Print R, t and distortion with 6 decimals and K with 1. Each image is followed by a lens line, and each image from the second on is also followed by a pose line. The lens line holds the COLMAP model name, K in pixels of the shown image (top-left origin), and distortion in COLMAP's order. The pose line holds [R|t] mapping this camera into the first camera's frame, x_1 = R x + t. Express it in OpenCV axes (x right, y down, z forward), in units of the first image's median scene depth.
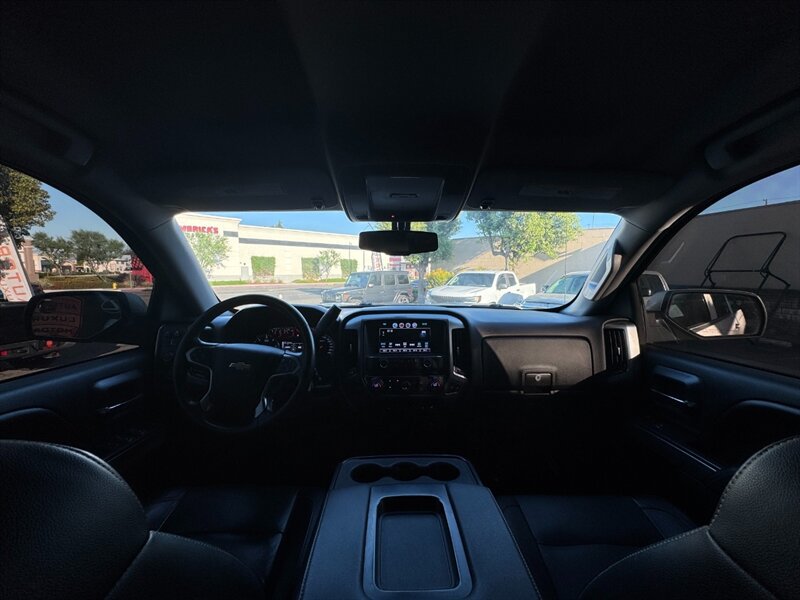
lens RADIAL K [[322.0, 0, 400.0], [0, 322.0, 300.0], [0, 0, 1]] dist [-0.000495, -0.000145]
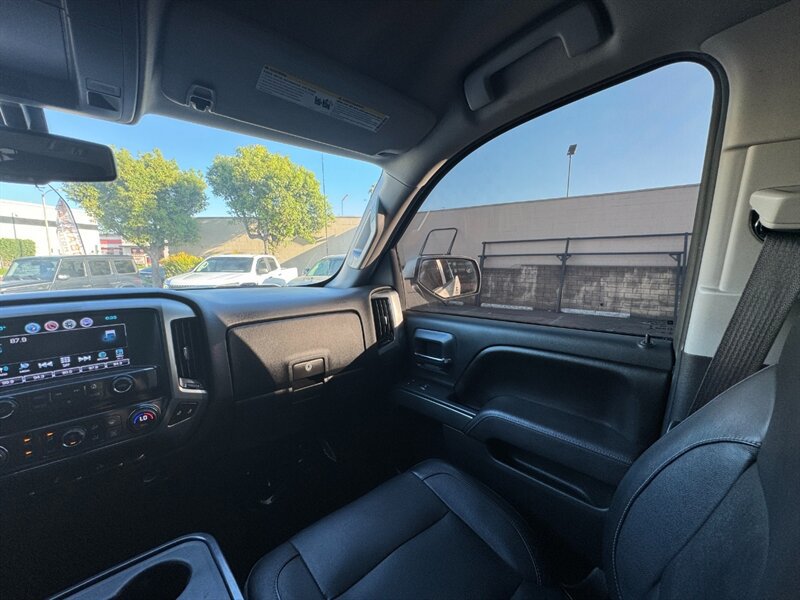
lens RADIAL K [[322.0, 0, 400.0], [0, 322.0, 300.0], [0, 0, 1]] dist [-0.000495, -0.000145]
pose [[0.760440, -0.089417, 0.643222, 0.098695], [0.061717, 0.995943, 0.065487, 0.036745], [-0.646469, -0.010101, 0.762874, 0.236348]]
